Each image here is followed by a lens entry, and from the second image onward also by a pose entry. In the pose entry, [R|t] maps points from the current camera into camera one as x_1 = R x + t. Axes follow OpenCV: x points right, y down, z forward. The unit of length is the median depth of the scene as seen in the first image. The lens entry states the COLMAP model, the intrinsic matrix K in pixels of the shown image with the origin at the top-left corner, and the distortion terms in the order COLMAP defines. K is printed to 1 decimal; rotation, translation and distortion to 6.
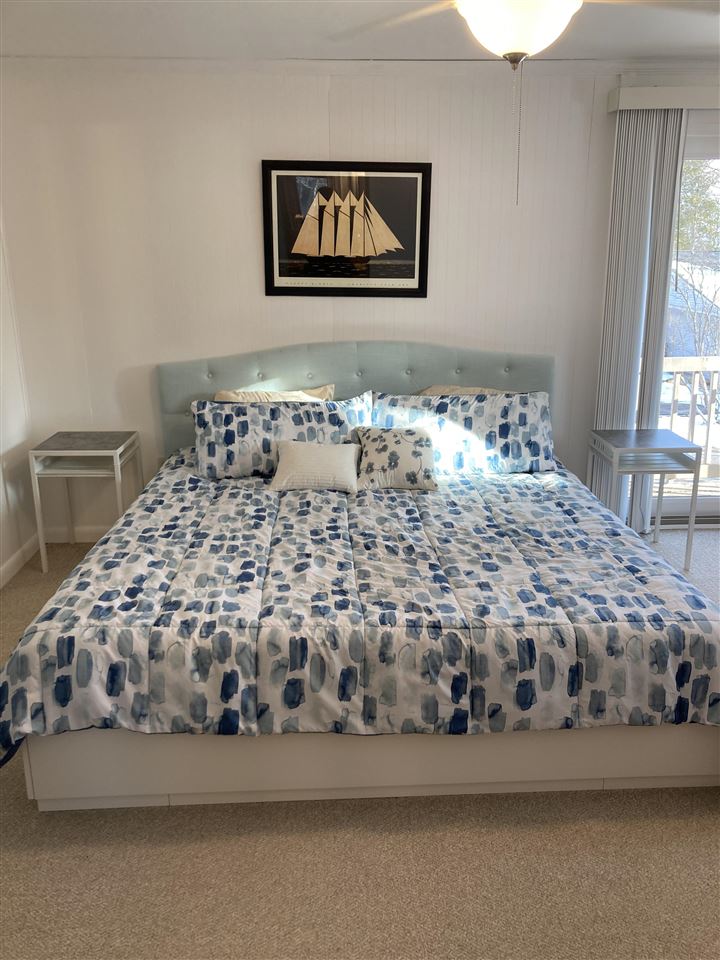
lens RADIAL K [[790.8, 0, 368.8], [0, 790.8, 480.9], [0, 0, 1]] dist [0.024550, -0.031732]
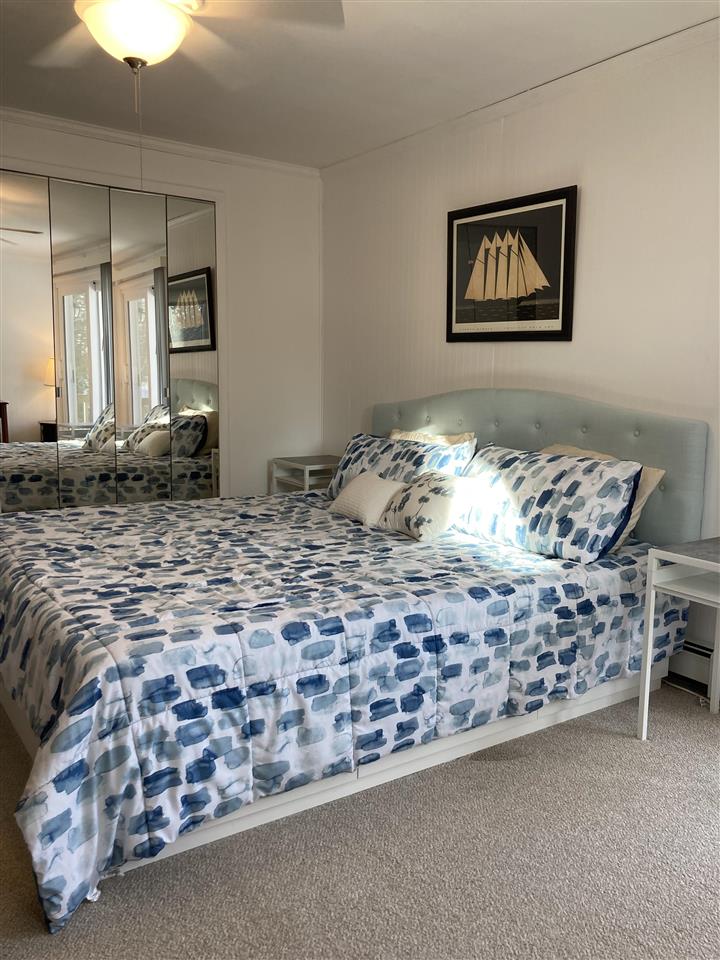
lens RADIAL K [[790.8, 0, 365.6], [0, 790.8, 480.2], [0, 0, 1]] dist [0.024550, -0.031732]
pose [[0.537554, 0.129598, -0.833211, 0.727910], [-0.247889, 0.968744, -0.009249, -0.030085], [0.805969, 0.211516, 0.552878, 0.423720]]
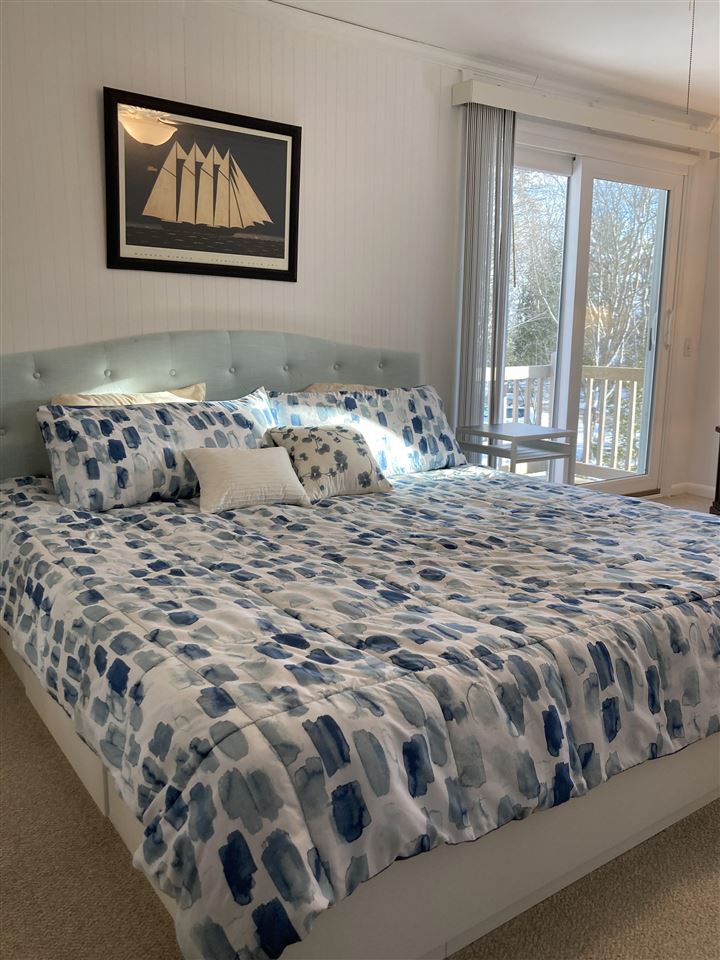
lens RADIAL K [[790.8, 0, 367.9], [0, 790.8, 478.1], [0, 0, 1]] dist [0.024550, -0.031732]
pose [[0.838585, -0.082498, 0.538488, -0.369882], [0.127719, 0.990691, -0.047118, 0.032326], [-0.529588, 0.108288, 0.841315, 0.277036]]
